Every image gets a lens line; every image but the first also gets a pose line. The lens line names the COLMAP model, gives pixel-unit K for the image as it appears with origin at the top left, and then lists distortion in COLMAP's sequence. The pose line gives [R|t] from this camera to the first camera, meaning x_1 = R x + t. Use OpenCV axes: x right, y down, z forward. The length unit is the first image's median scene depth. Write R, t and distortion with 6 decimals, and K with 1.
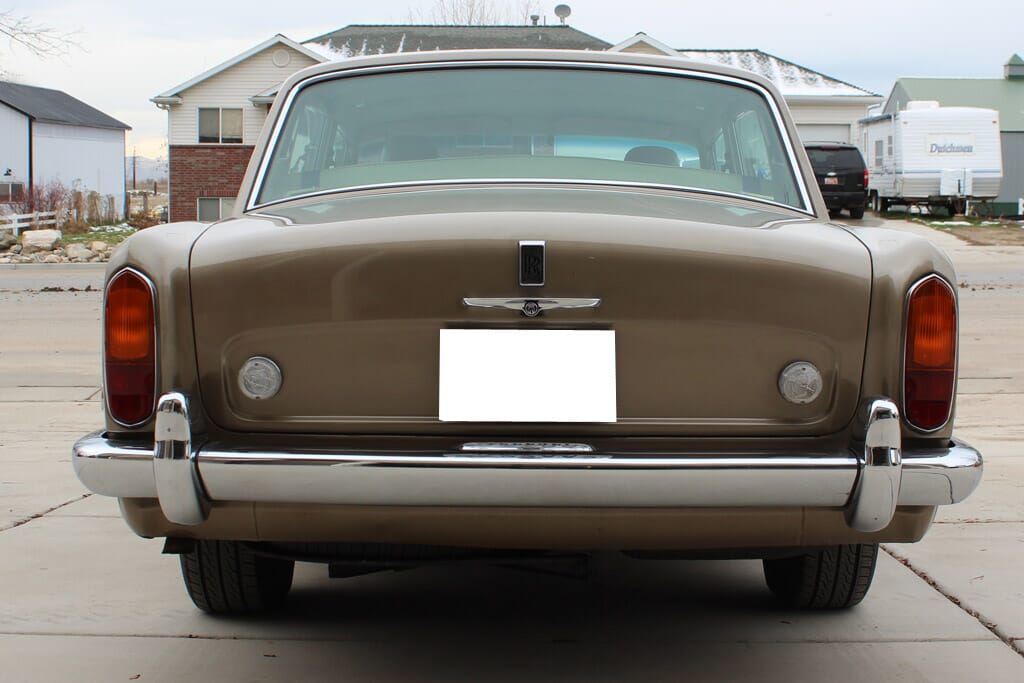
lens RADIAL K [[2118.6, 0, 512.0], [0, 2118.6, 341.5], [0, 0, 1]] dist [-0.439035, 3.229334]
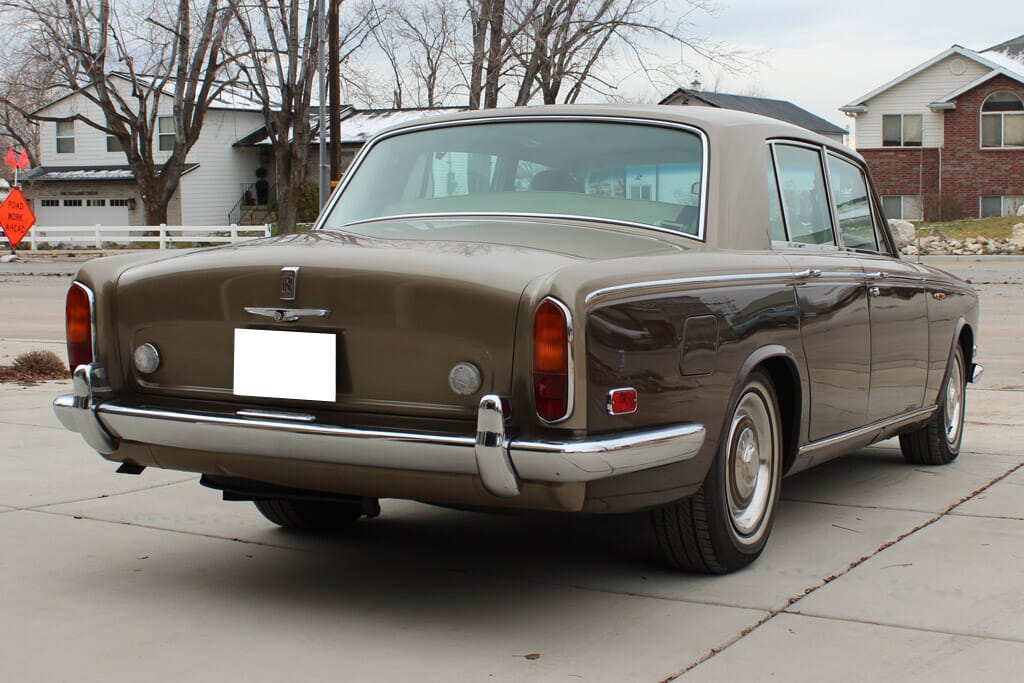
lens RADIAL K [[2118.6, 0, 512.0], [0, 2118.6, 341.5], [0, 0, 1]] dist [-0.439035, 3.229334]
pose [[0.800026, 0.037187, -0.598812, 0.381555], [-0.026991, 0.999298, 0.025997, -0.015499], [0.599358, -0.004636, 0.800467, -0.008629]]
